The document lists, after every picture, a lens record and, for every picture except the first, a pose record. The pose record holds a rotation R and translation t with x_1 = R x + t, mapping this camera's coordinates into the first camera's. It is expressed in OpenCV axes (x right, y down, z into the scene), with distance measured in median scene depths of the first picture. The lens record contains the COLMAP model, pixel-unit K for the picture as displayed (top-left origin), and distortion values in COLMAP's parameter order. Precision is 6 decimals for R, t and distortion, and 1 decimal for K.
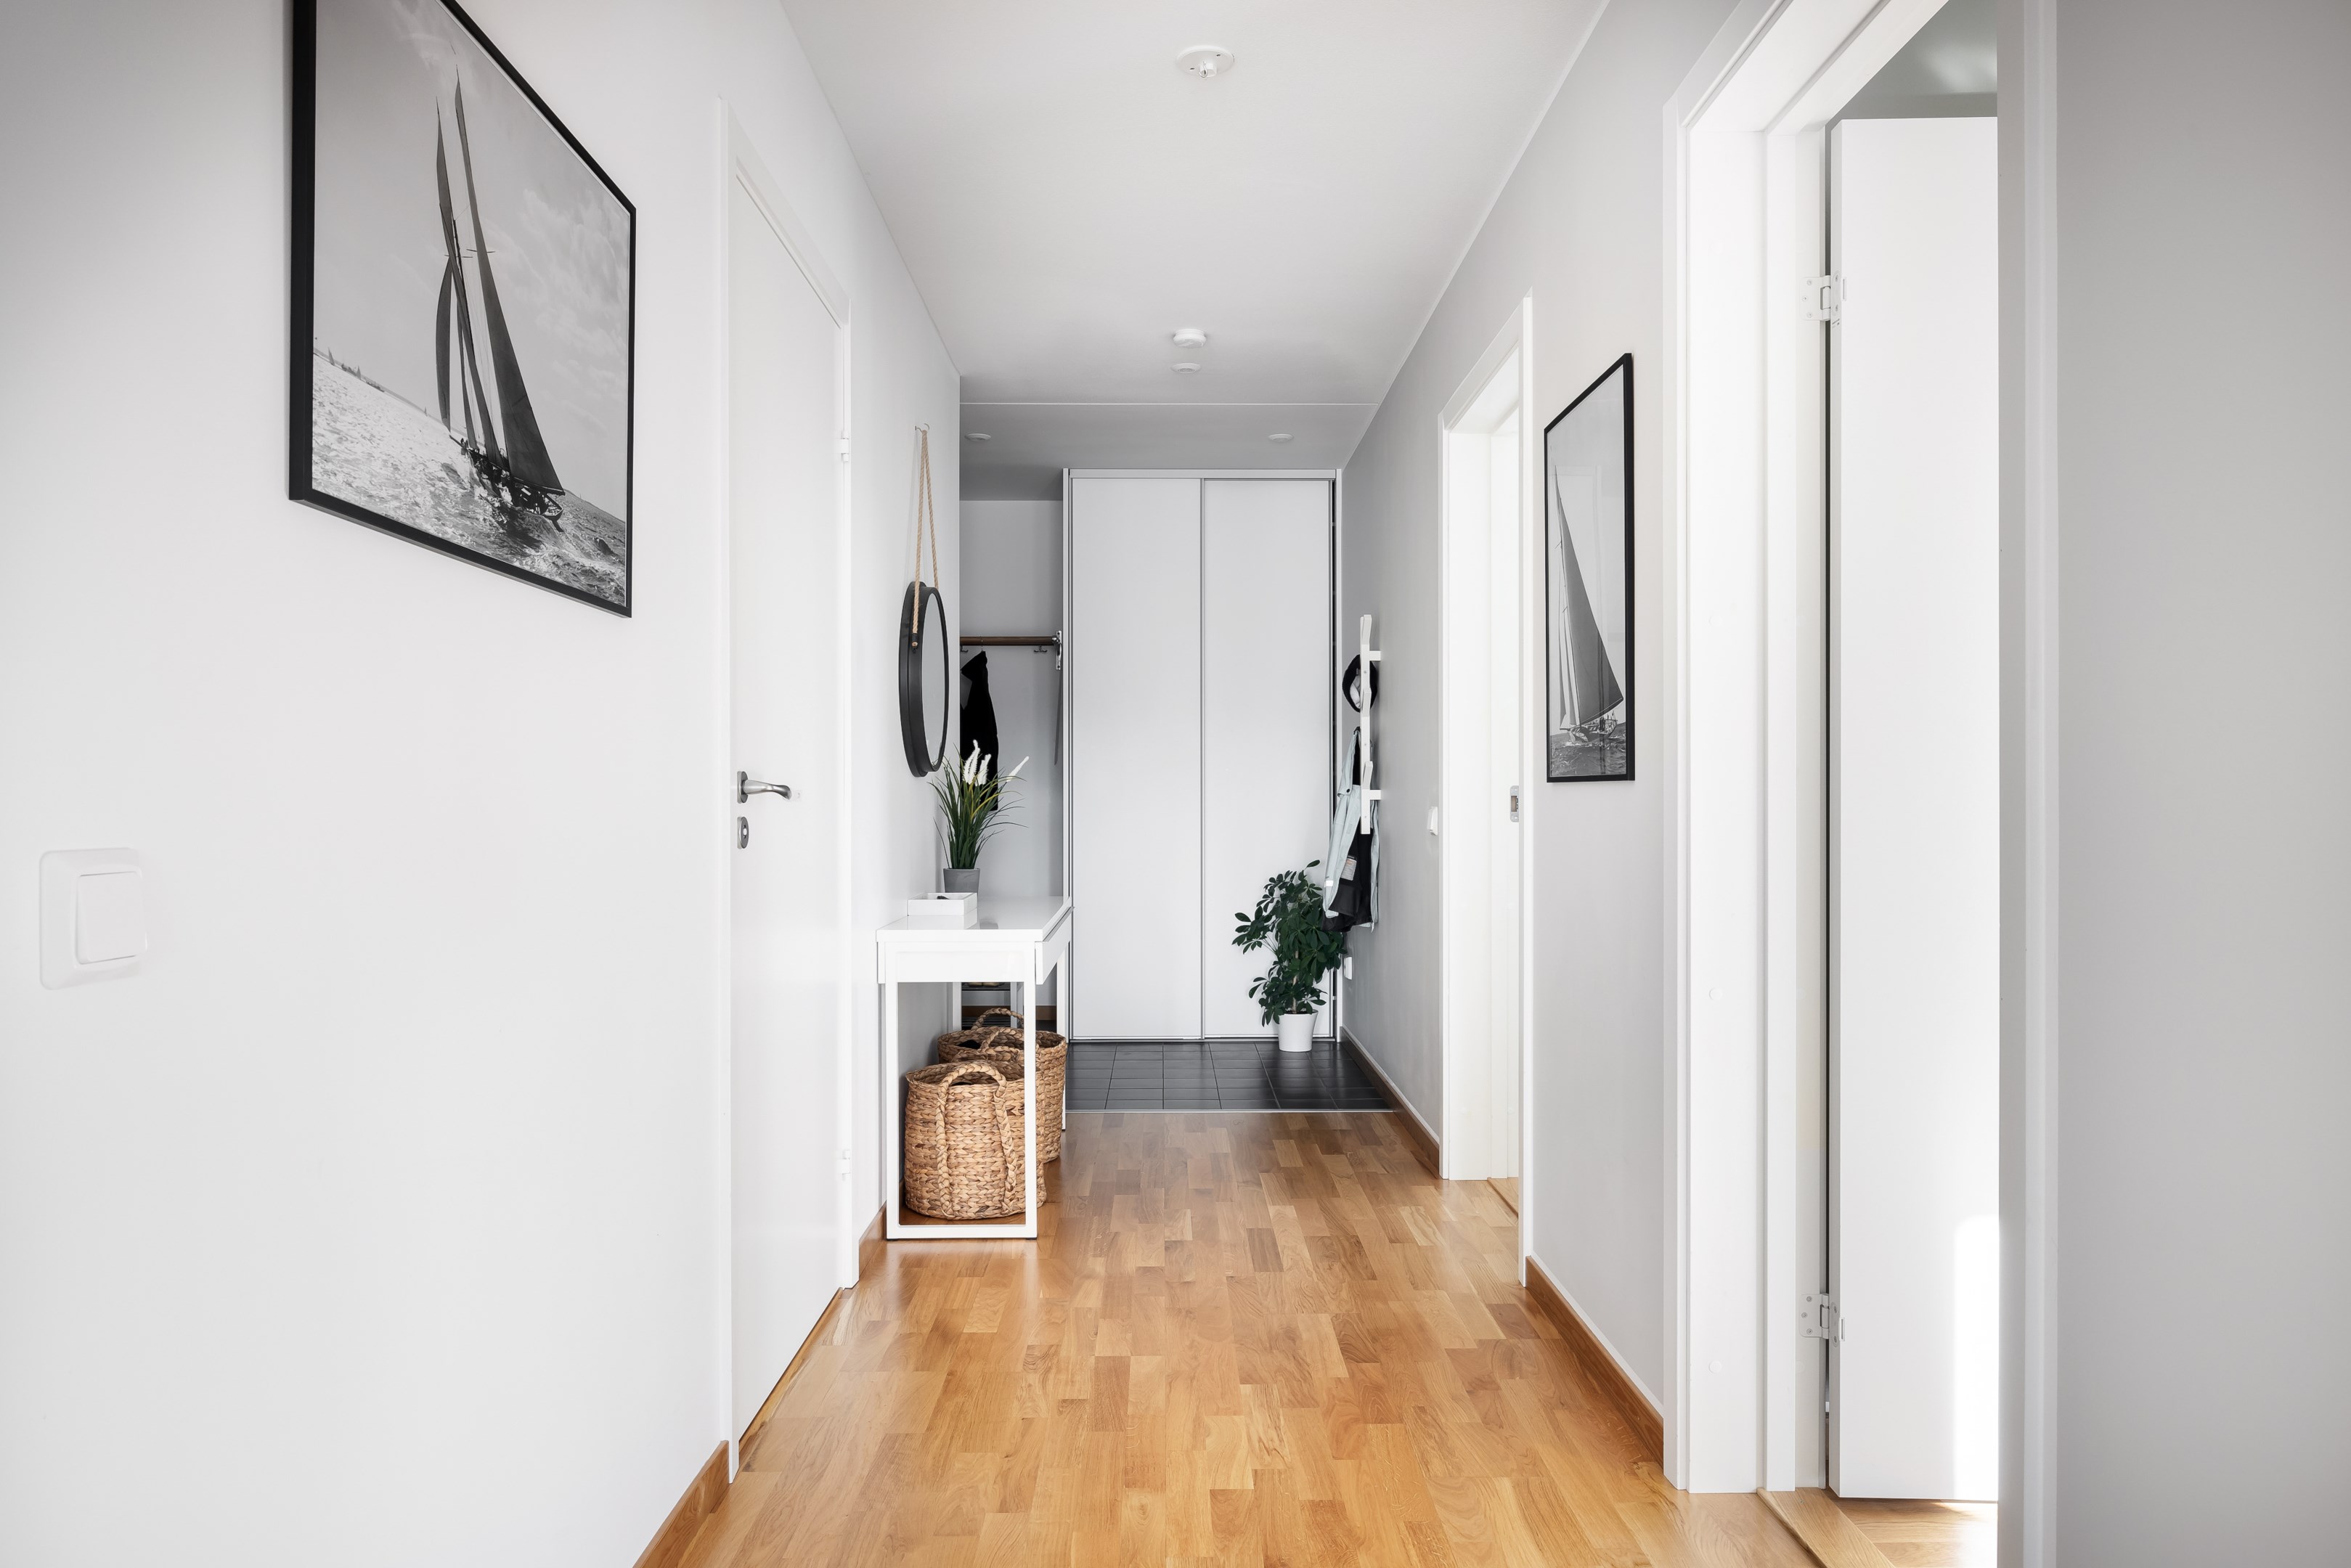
lens RADIAL K [[1492.1, 0, 1177.1], [0, 1492.1, 787.8], [0, 0, 1]] dist [0.000076, 0.000001]
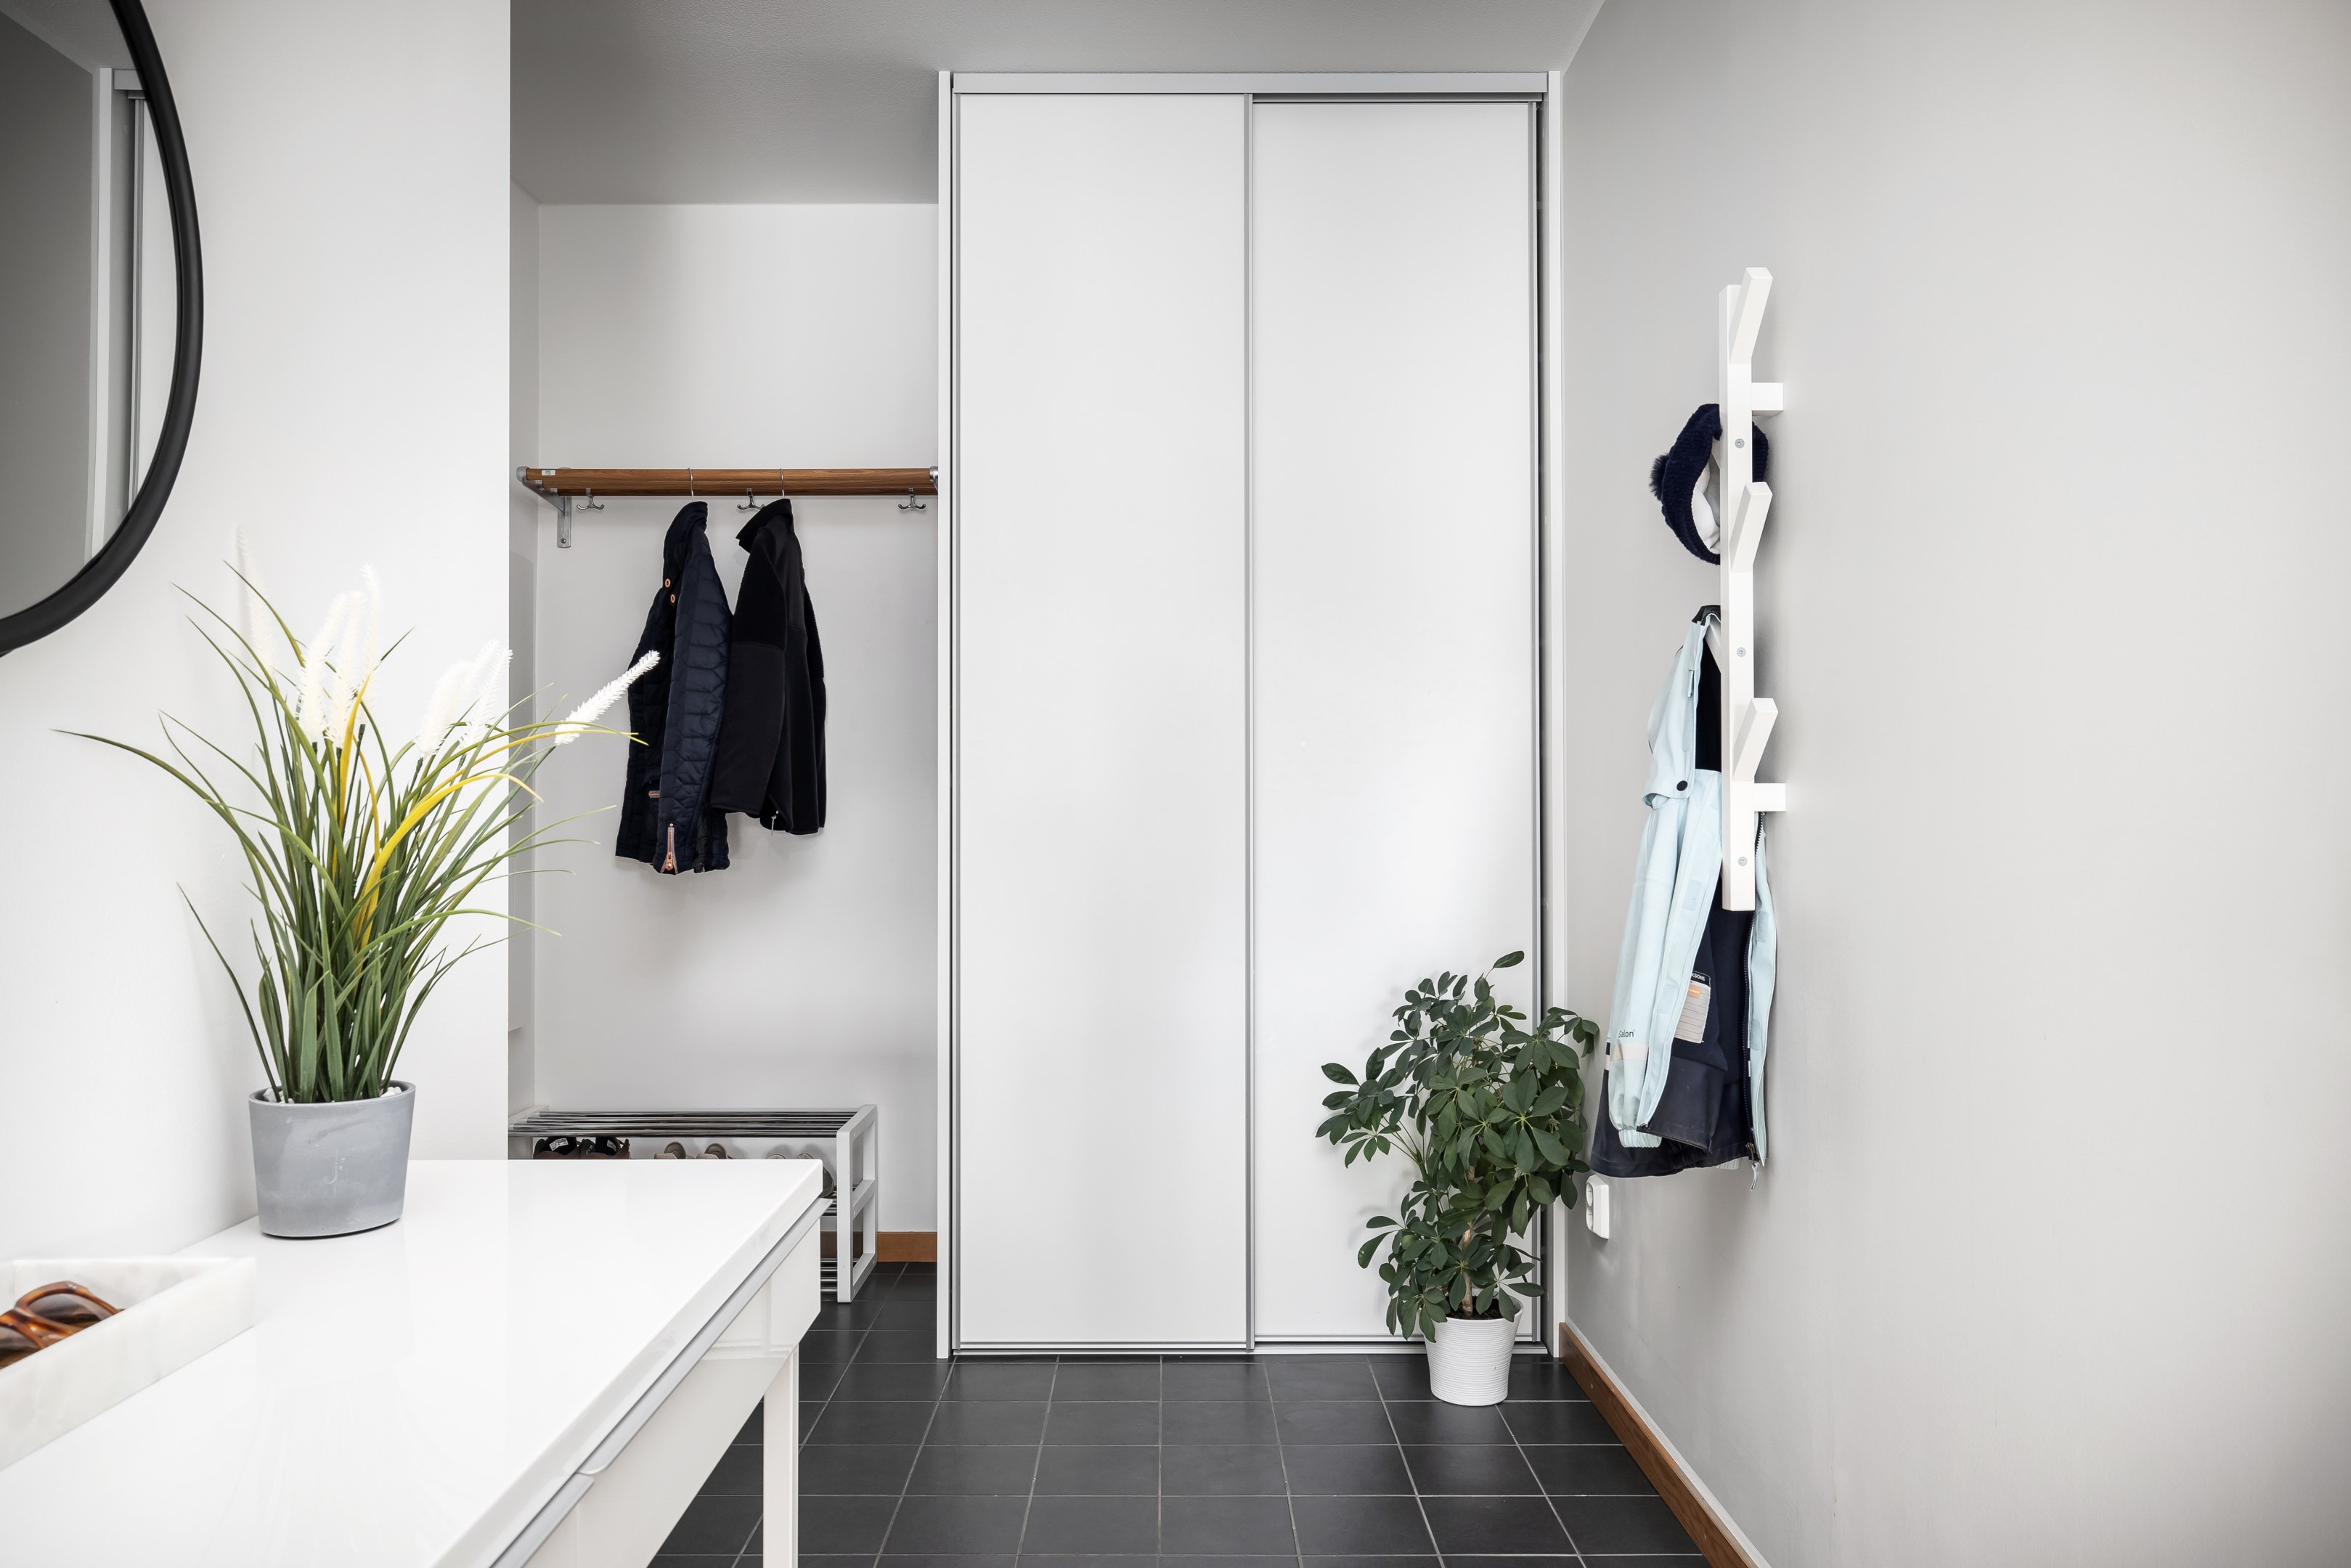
lens RADIAL K [[1625.8, 0, 1173.2], [0, 1625.8, 786.9], [0, 0, 1]] dist [-0.000249, -0.000015]
pose [[0.999997, 0.000393, -0.002458, -0.004424], [-0.000404, 0.999989, -0.004656, 0.003333], [0.002456, 0.004657, 0.999986, 0.529049]]
